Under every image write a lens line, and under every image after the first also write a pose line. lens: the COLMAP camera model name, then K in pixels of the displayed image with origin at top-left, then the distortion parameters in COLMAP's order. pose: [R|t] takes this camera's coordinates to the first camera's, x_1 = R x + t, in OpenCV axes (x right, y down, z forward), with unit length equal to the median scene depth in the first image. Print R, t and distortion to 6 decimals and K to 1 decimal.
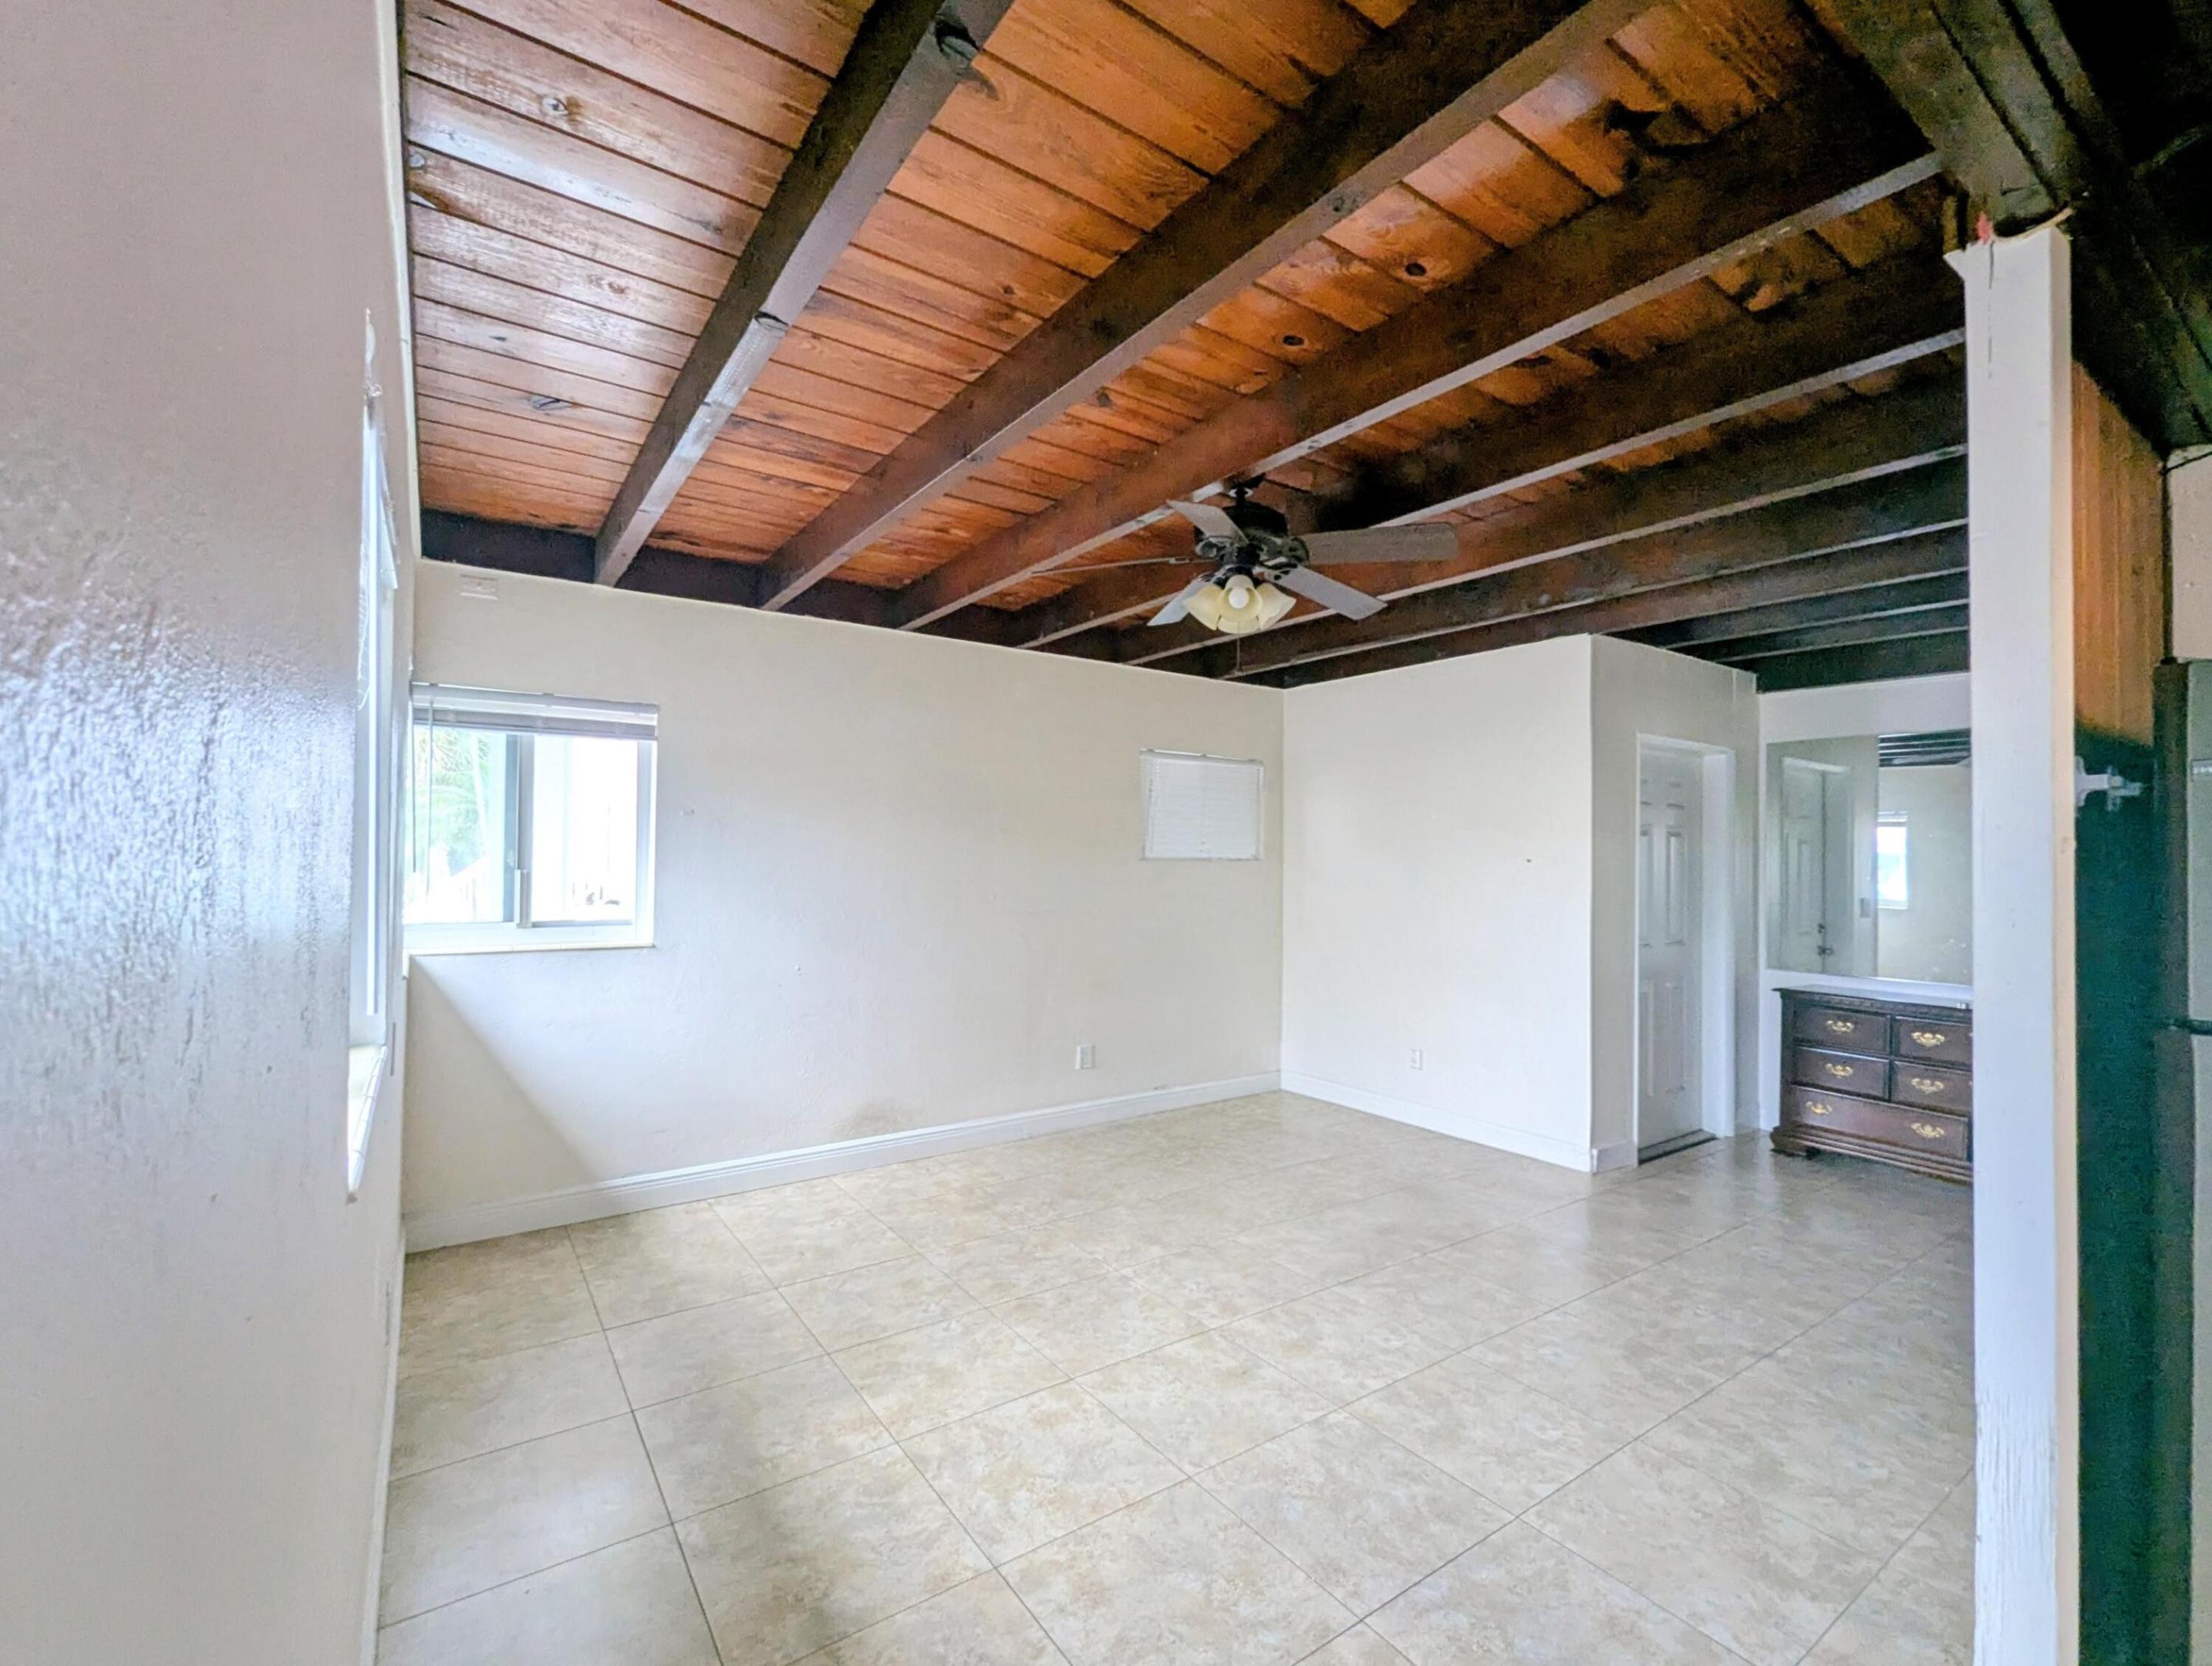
lens RADIAL K [[977.1, 0, 1110.6], [0, 977.1, 840.2], [0, 0, 1]] dist [0.000801, 0.005707]
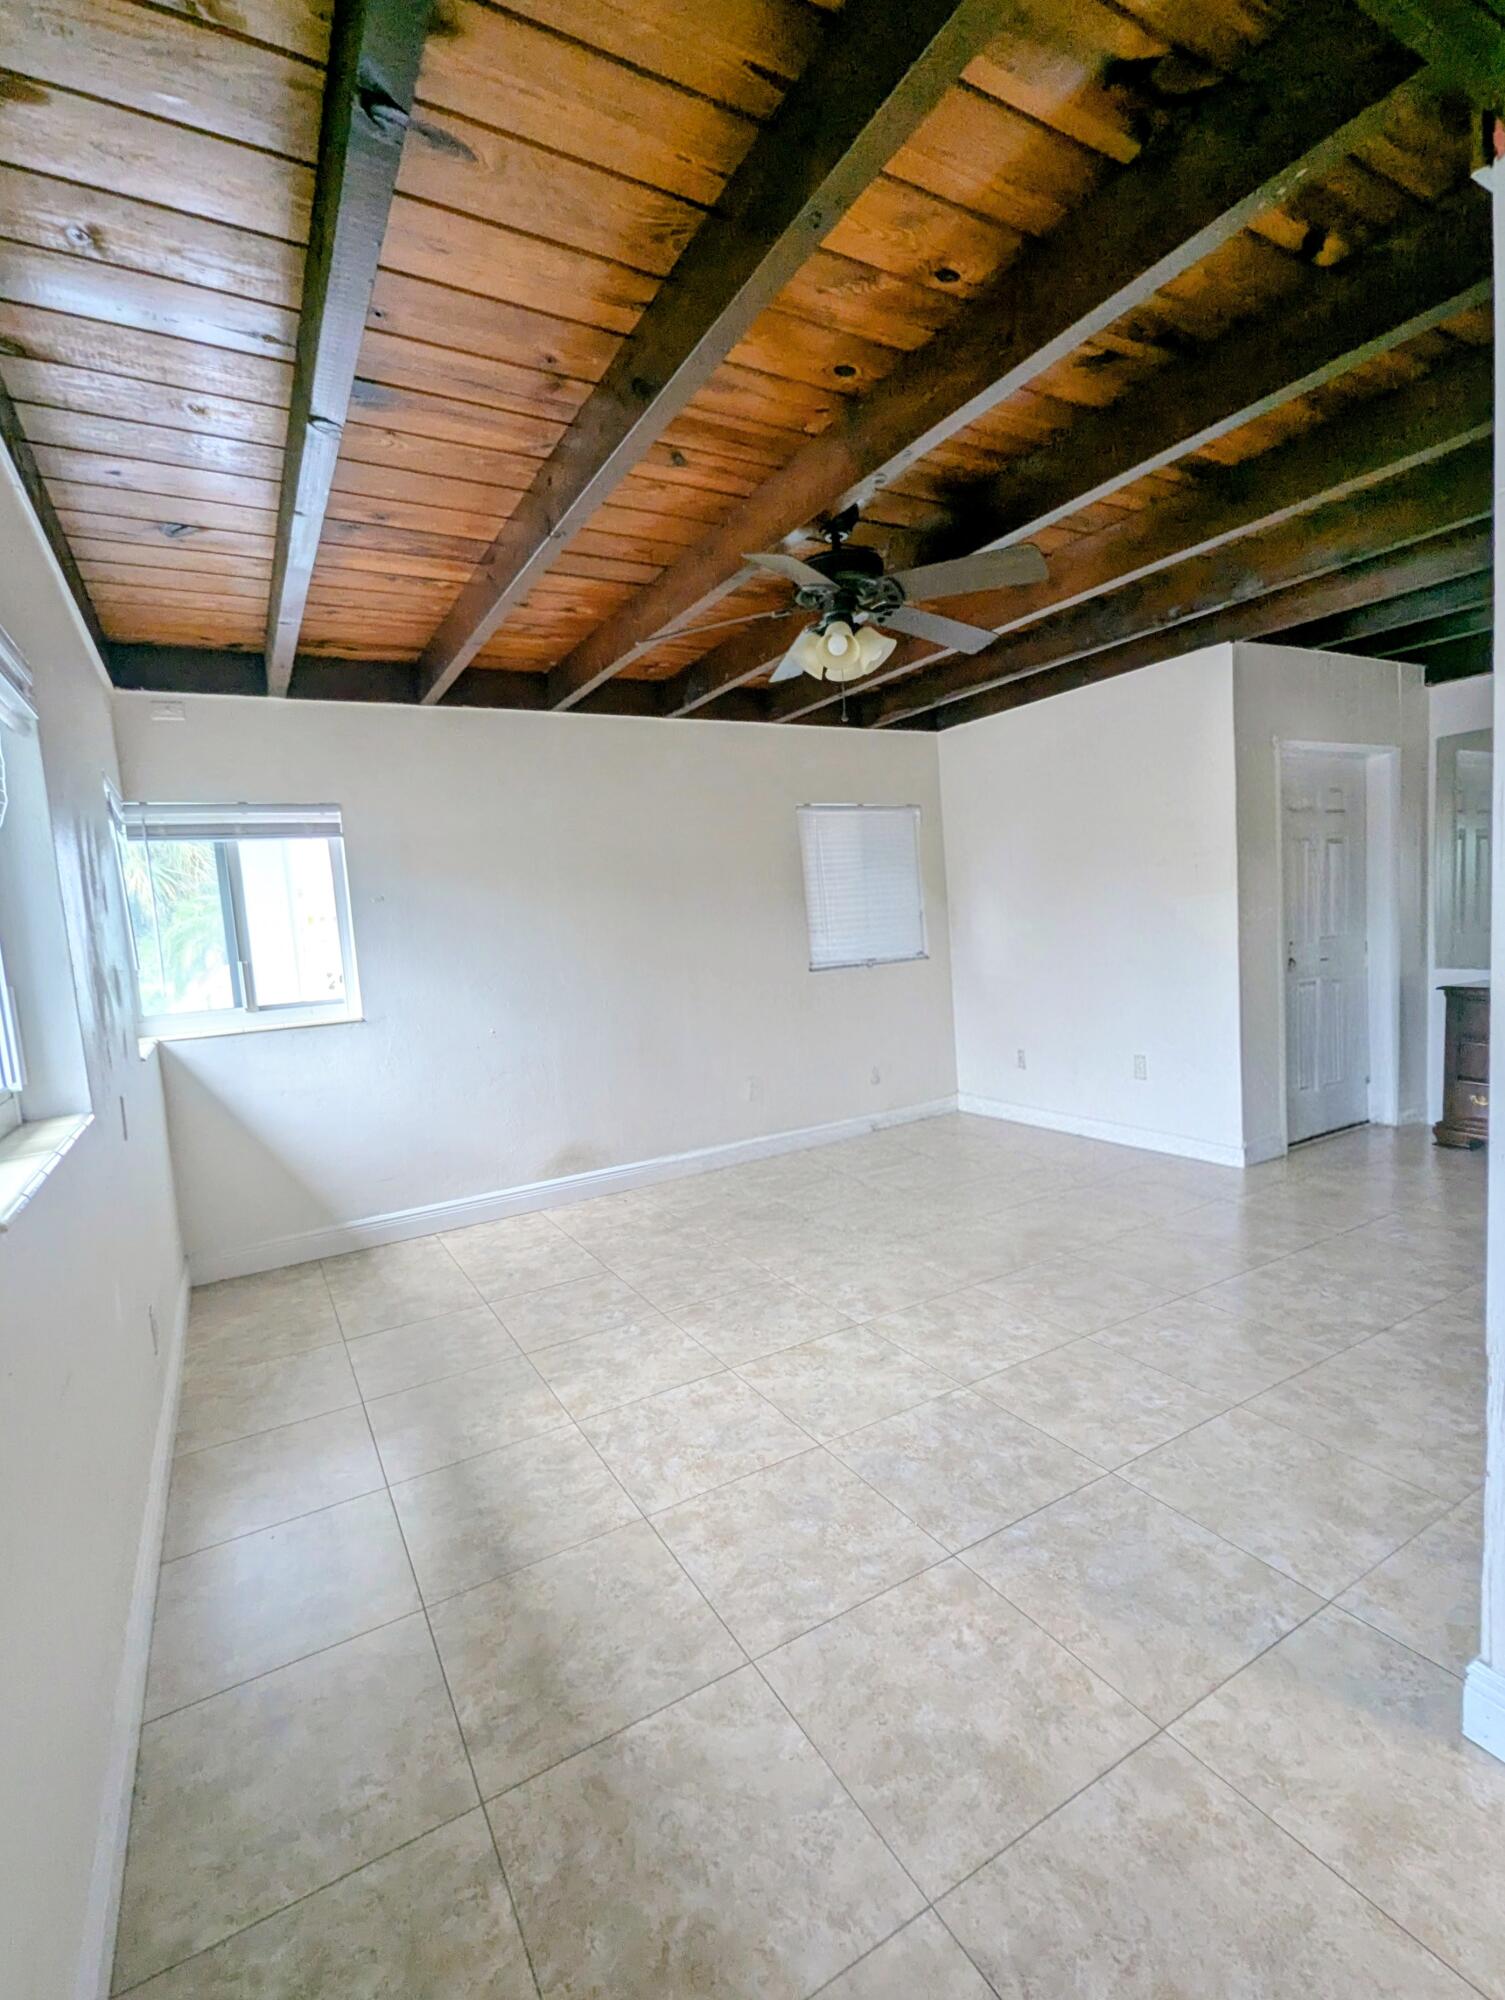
lens RADIAL K [[916.7, 0, 736.8], [0, 916.7, 1005.8], [0, 0, 1]] dist [0.003020, 0.002407]
pose [[0.991904, -0.068860, -0.106703, 0.102314], [0.080759, 0.990474, 0.111529, 0.011212], [0.098007, -0.119243, 0.988016, -0.006800]]
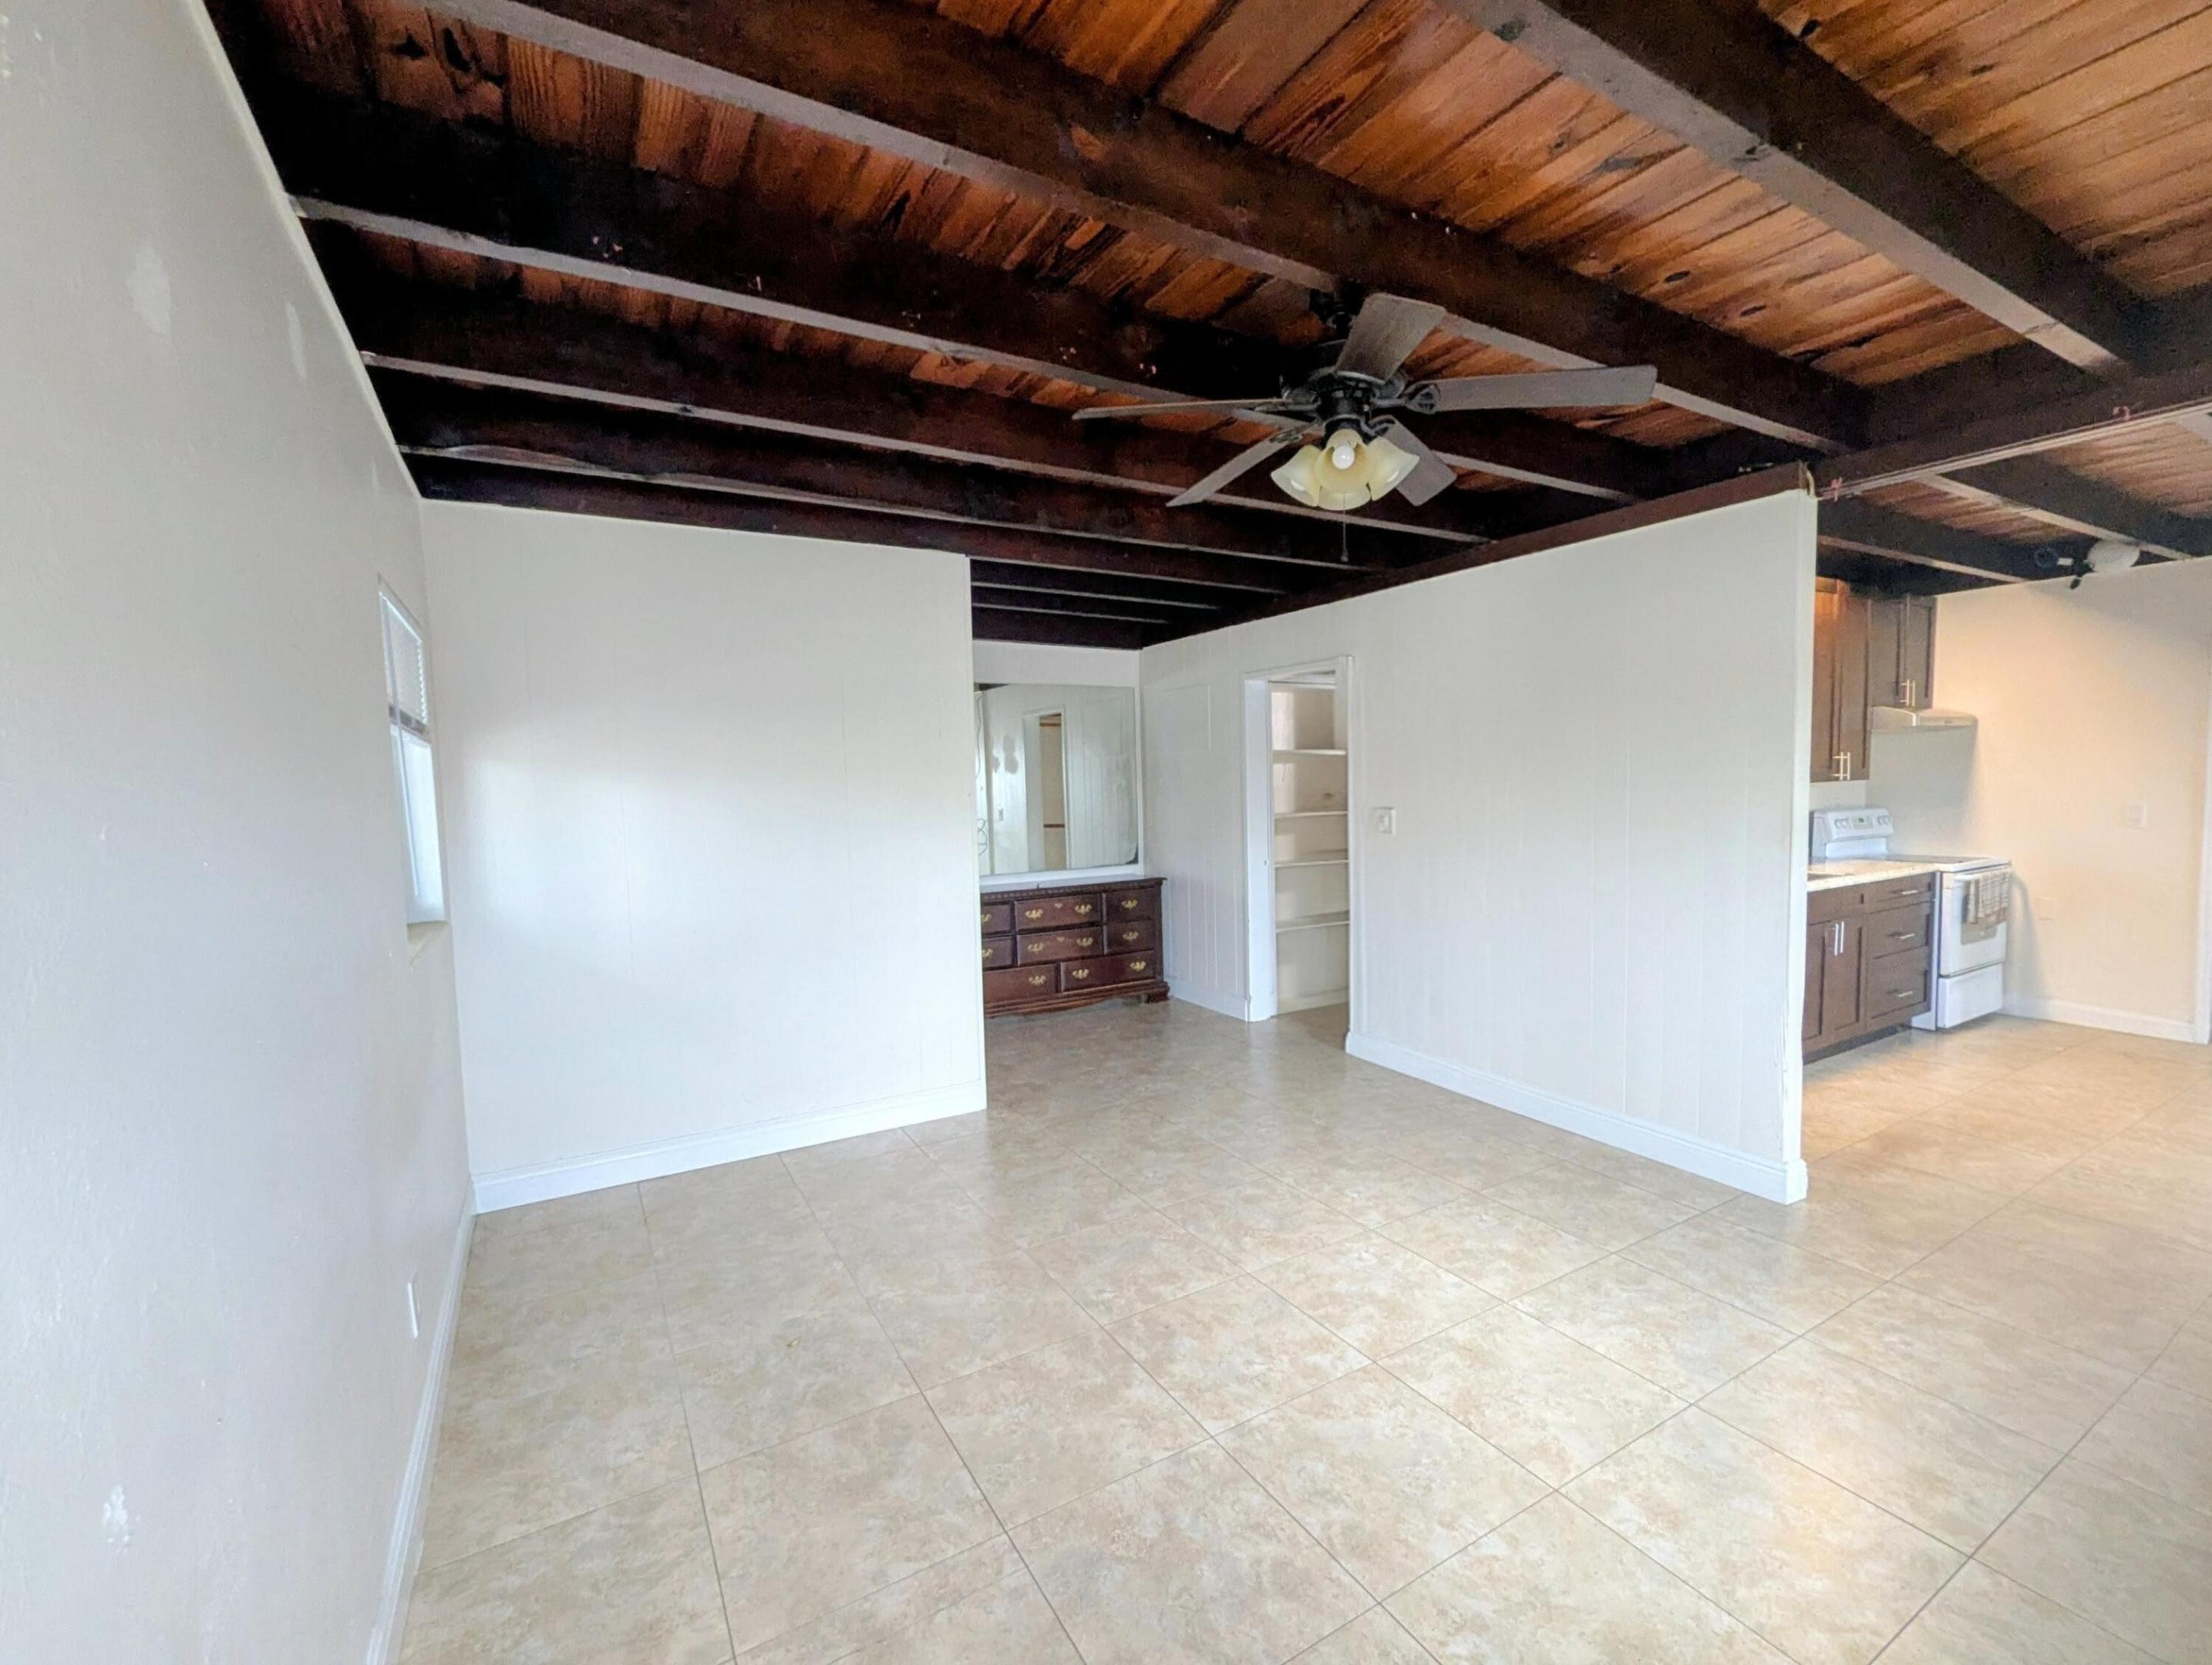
lens RADIAL K [[955.3, 0, 1112.5], [0, 955.3, 839.4], [0, 0, 1]] dist [0.001537, 0.000479]
pose [[0.074977, -0.080976, 0.993892, -0.687279], [0.005629, 0.996716, 0.080782, -0.010474], [-0.997169, -0.000462, 0.075186, 1.165633]]
